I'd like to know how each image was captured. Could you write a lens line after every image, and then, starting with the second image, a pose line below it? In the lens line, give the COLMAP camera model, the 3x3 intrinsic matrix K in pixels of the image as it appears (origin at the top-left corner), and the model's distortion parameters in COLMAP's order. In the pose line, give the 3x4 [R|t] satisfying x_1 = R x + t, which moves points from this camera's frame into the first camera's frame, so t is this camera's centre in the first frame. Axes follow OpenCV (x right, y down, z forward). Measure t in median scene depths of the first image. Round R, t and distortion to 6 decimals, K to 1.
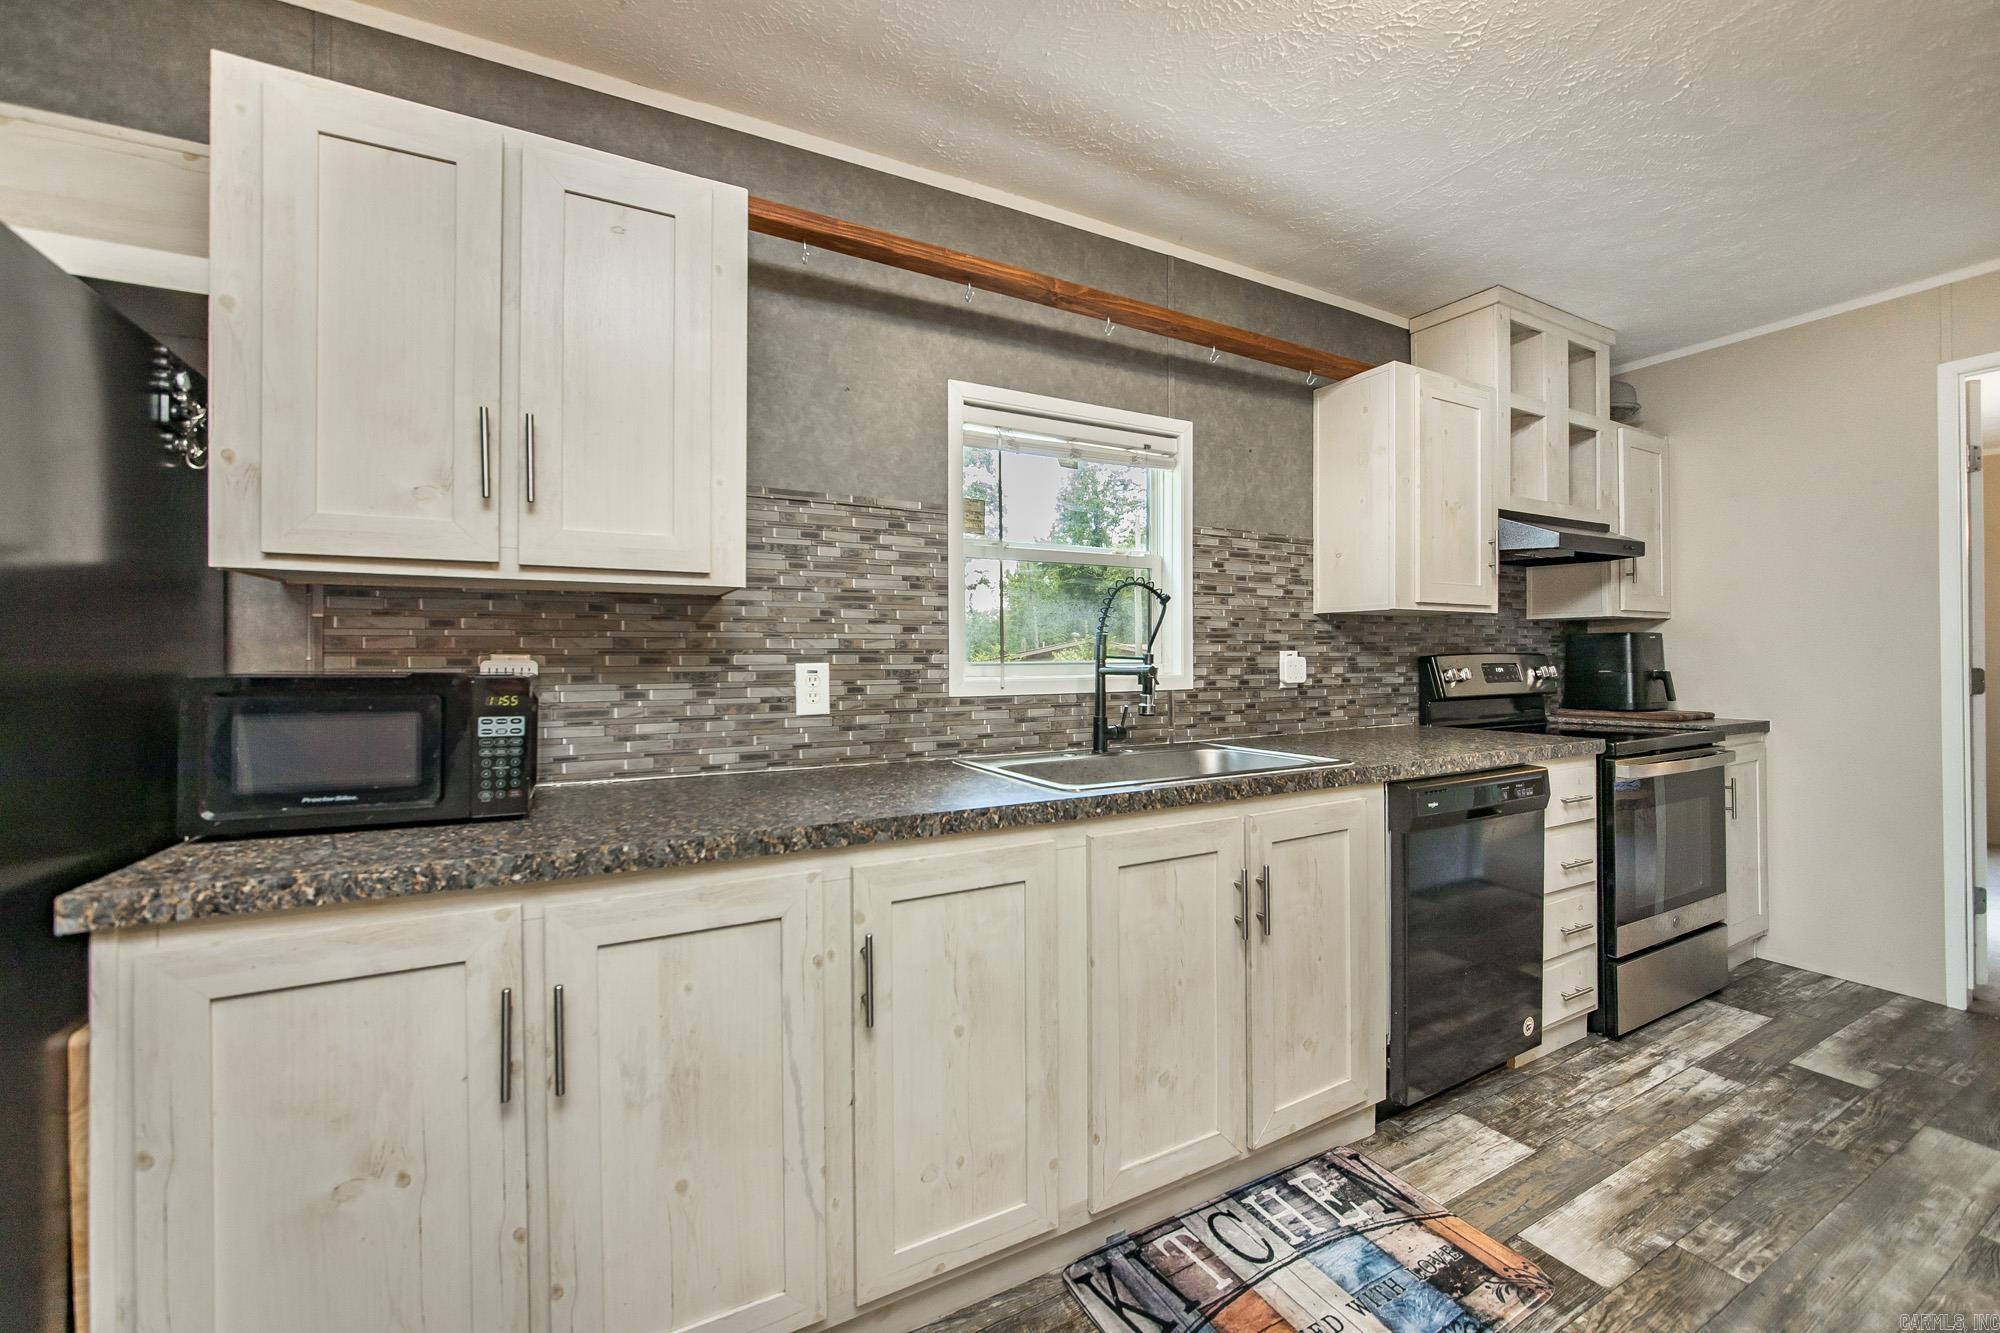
lens RADIAL K [[782.1, 0, 1011.1], [0, 782.1, 654.5], [0, 0, 1]] dist [-0.002872, 0.000253]
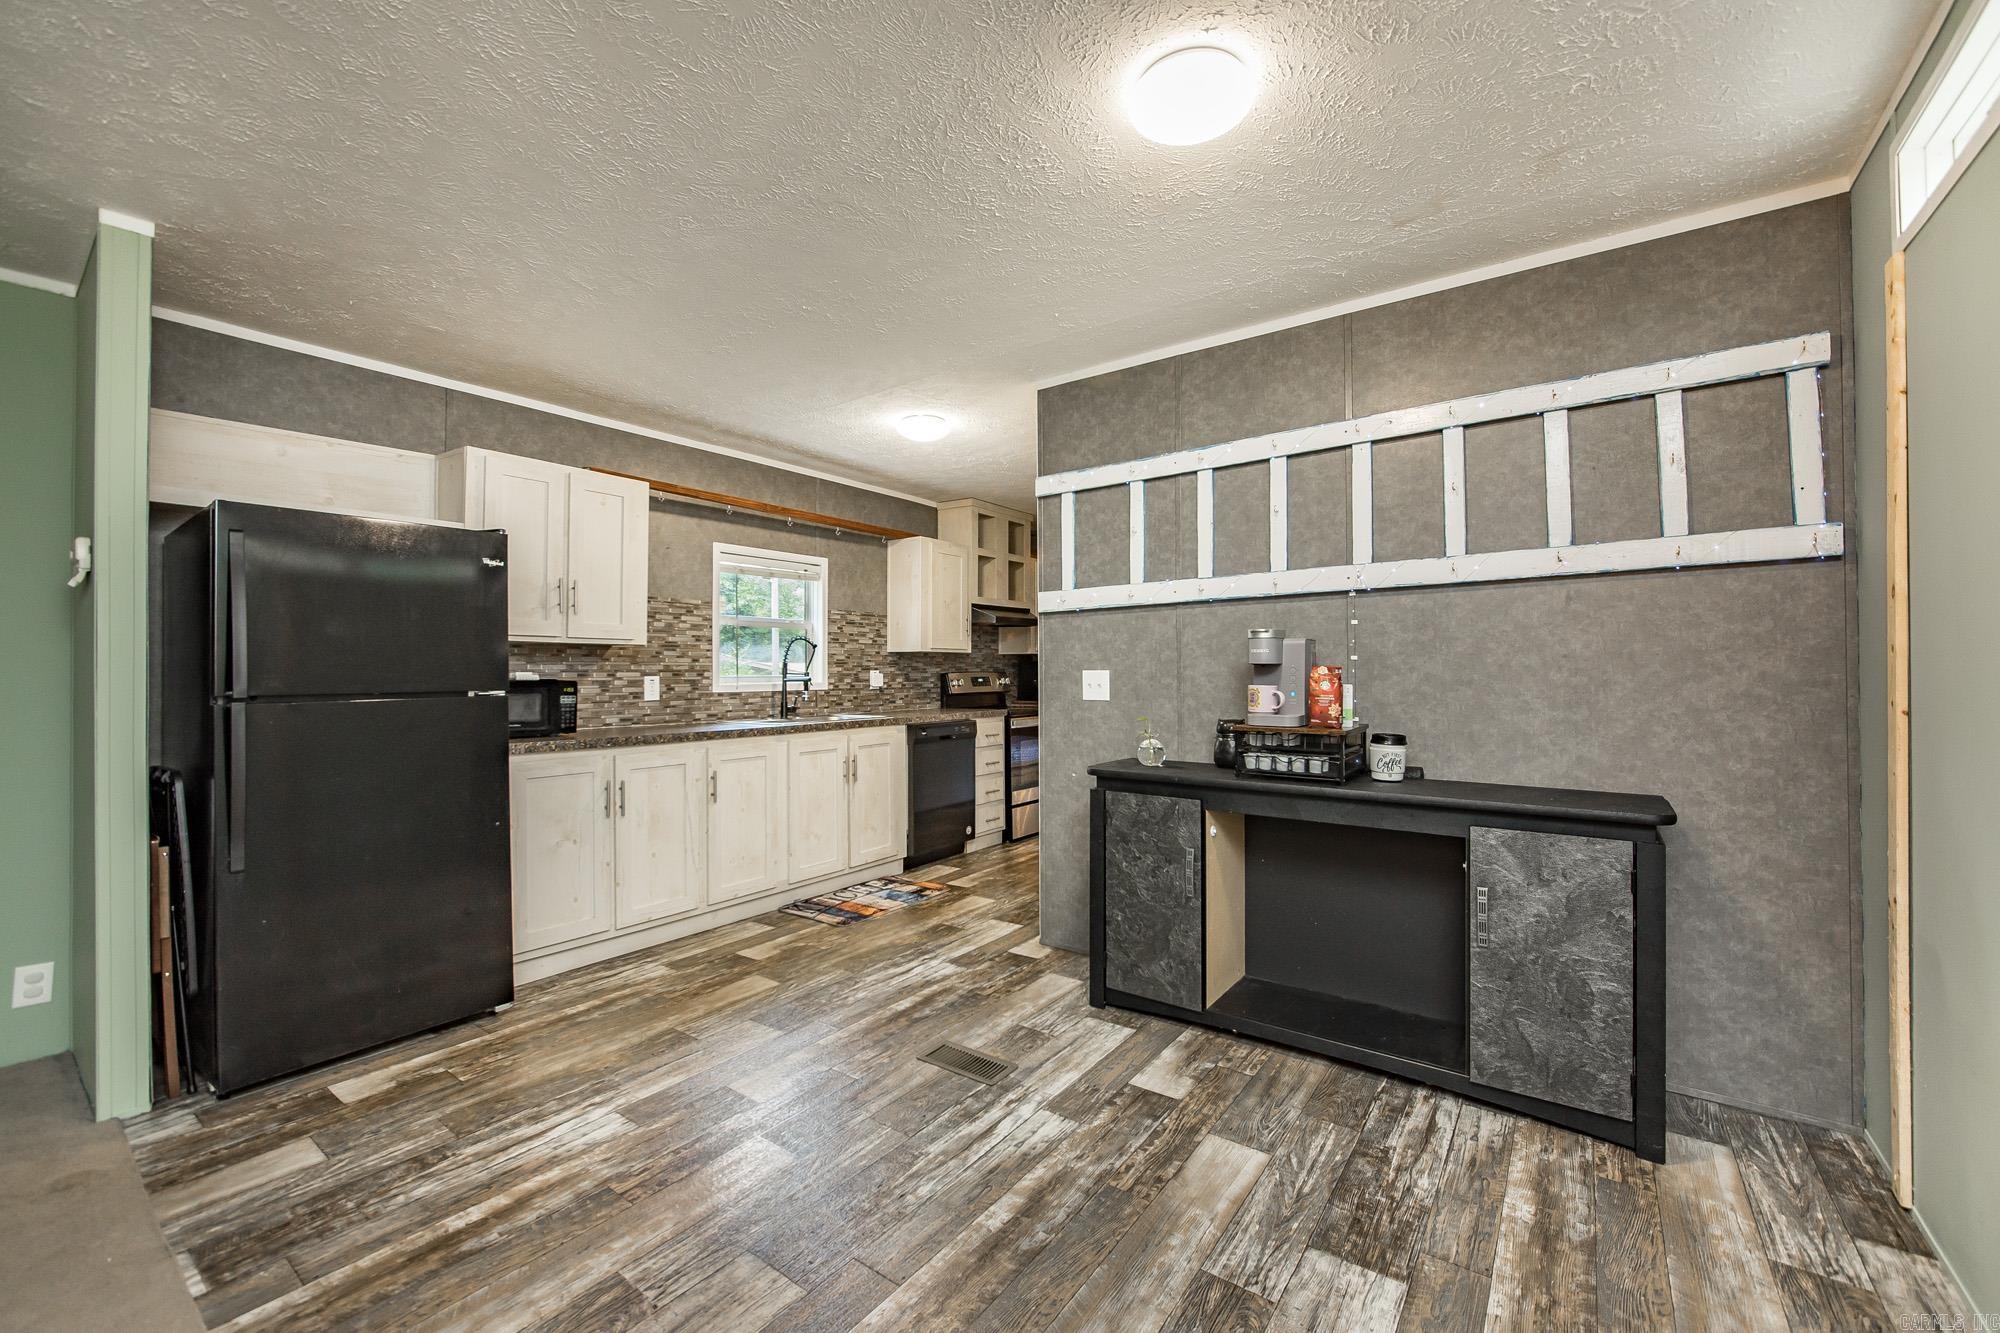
lens RADIAL K [[791.3, 0, 986.2], [0, 791.3, 665.3], [0, 0, 1]] dist [-0.021793, -0.000121]
pose [[0.910024, 0.004399, 0.414532, -0.291844], [-0.000862, 0.999962, -0.008719, -0.001066], [-0.414554, 0.007577, 0.909993, -1.245256]]
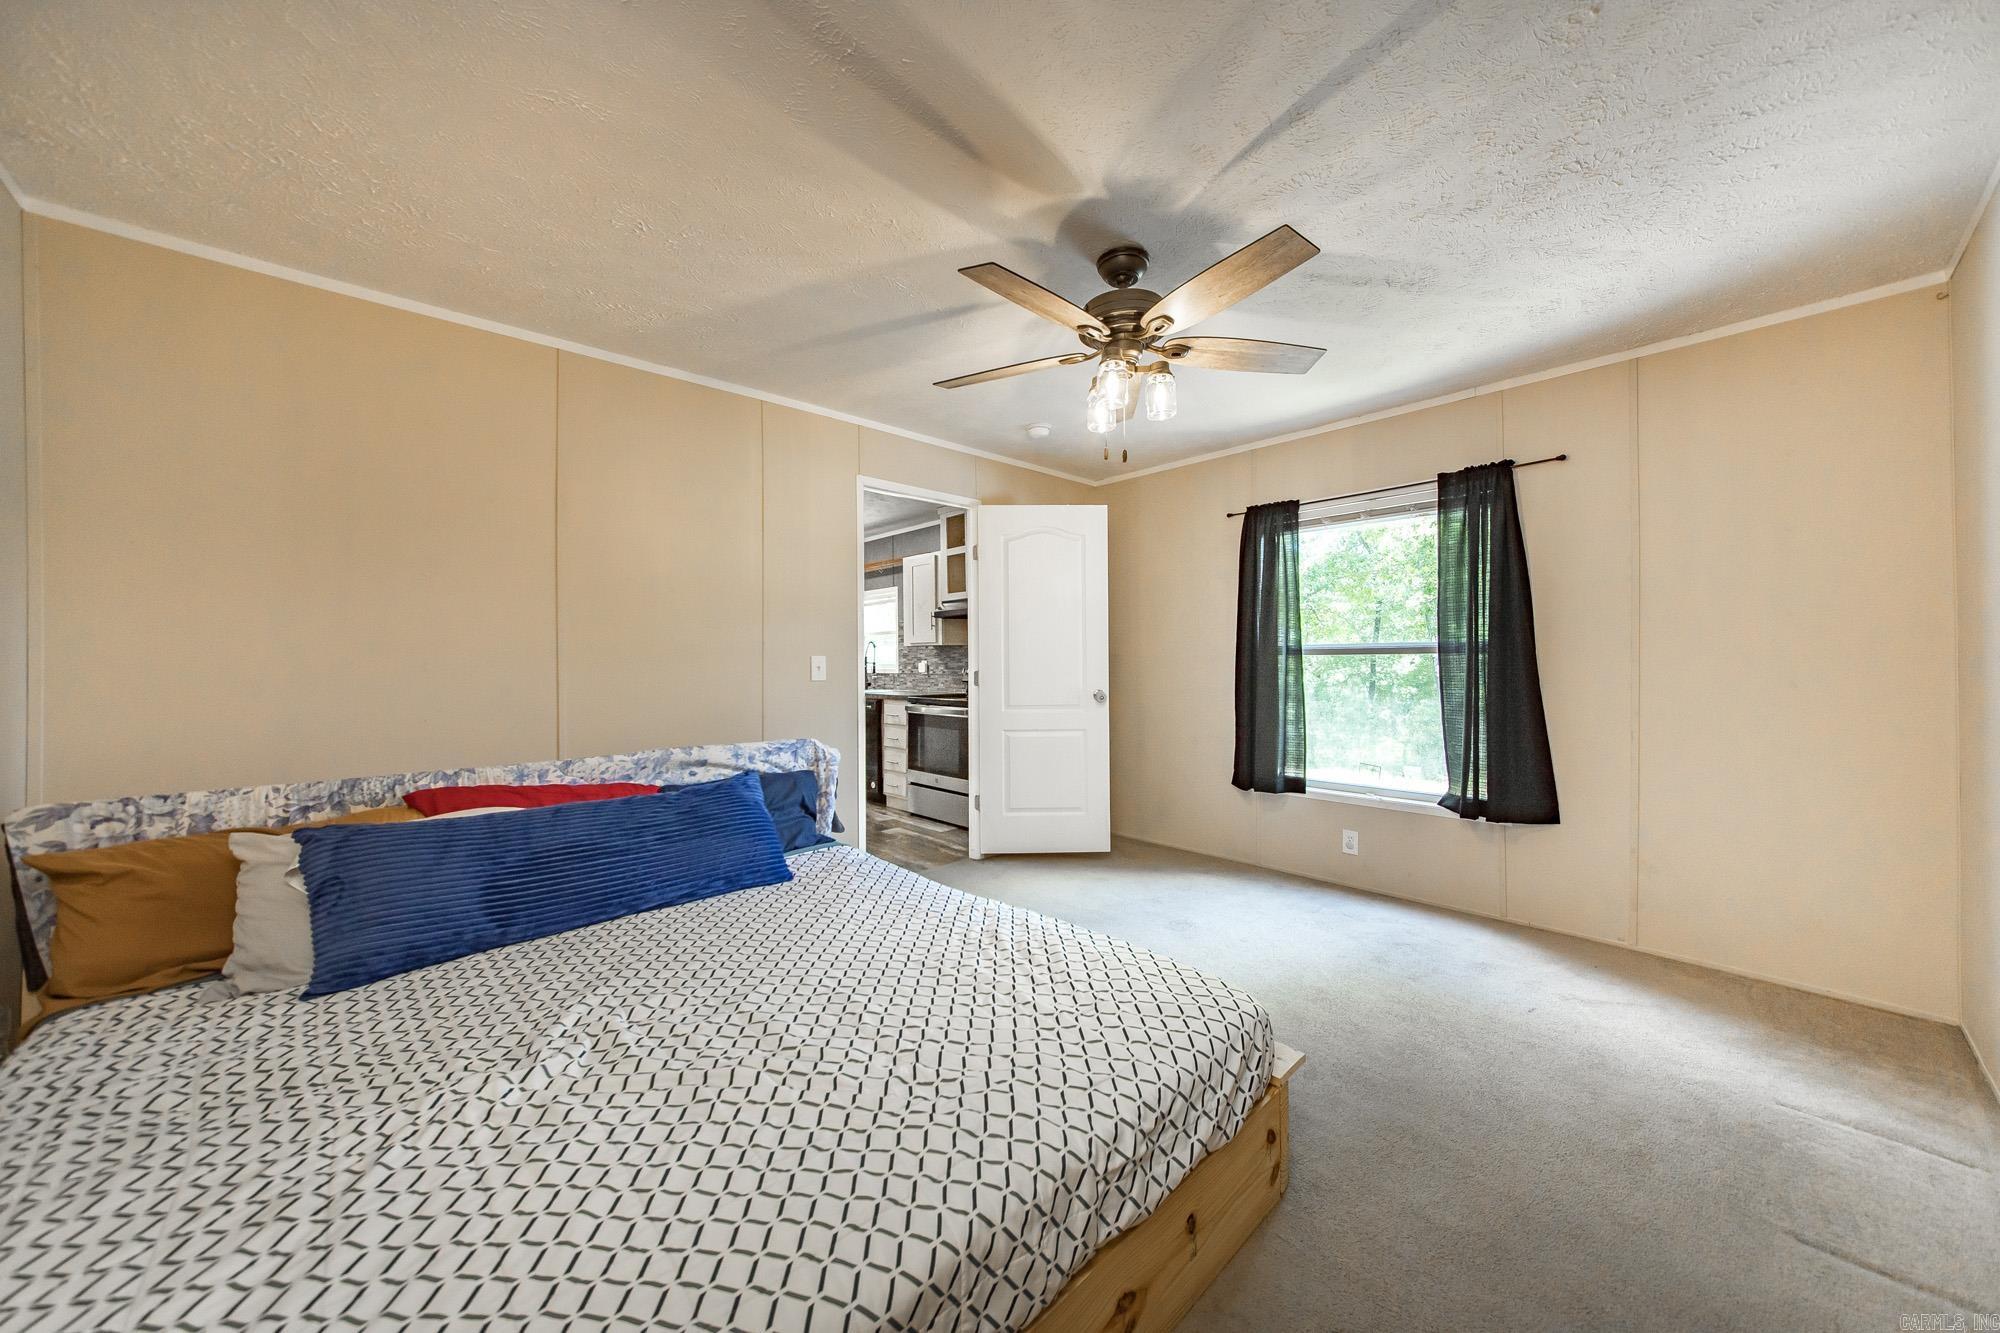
lens RADIAL K [[696.7, 0, 1000.0], [0, 696.7, 666.5], [0, 0, 1]] dist [-0.000160, -0.000012]
pose [[0.248697, 0.016401, -0.968442, 3.575179], [0.002685, 0.999841, 0.017623, -0.034395], [0.968578, -0.006983, 0.248614, 0.841199]]
